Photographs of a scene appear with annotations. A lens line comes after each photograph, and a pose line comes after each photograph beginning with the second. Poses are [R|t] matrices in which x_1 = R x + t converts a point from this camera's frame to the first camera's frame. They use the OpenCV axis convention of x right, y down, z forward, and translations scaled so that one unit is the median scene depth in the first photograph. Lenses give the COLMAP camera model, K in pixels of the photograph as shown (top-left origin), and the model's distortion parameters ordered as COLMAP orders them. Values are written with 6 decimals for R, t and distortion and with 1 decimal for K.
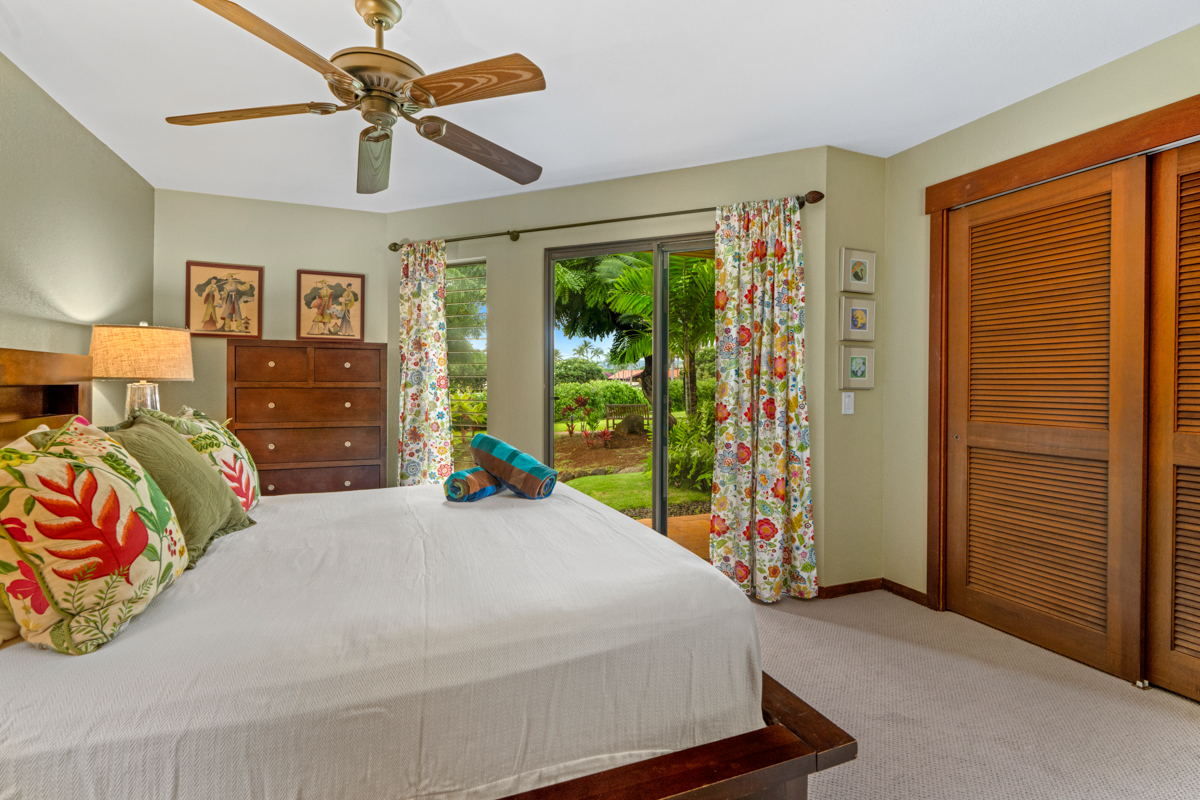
lens RADIAL K [[571.7, 0, 601.5], [0, 571.7, 392.7], [0, 0, 1]] dist [0.003706, 0.000588]
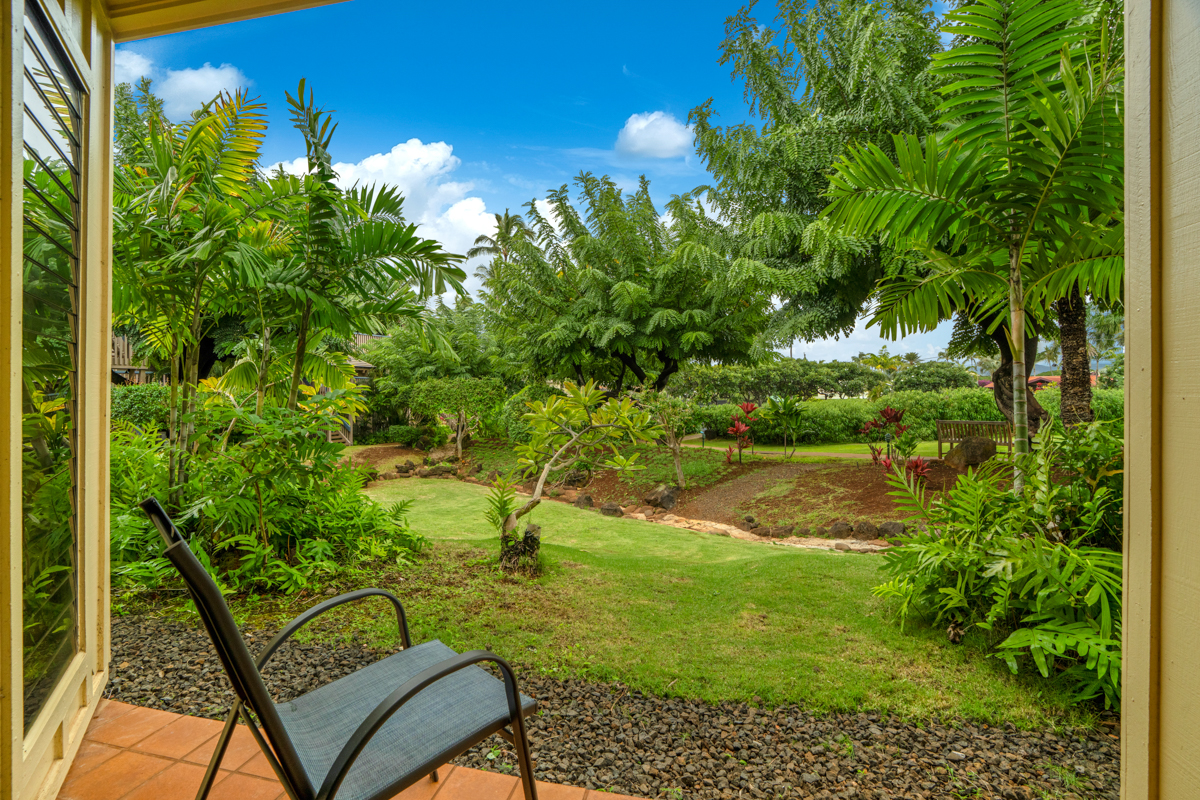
lens RADIAL K [[571.7, 0, 599.1], [0, 571.7, 398.4], [0, 0, 1]] dist [0.003706, 0.000588]
pose [[0.831928, 0.003904, -0.554870, 0.058273], [-0.008278, 0.999951, -0.005376, 0.001871], [0.554822, 0.009066, 0.831920, 0.212551]]
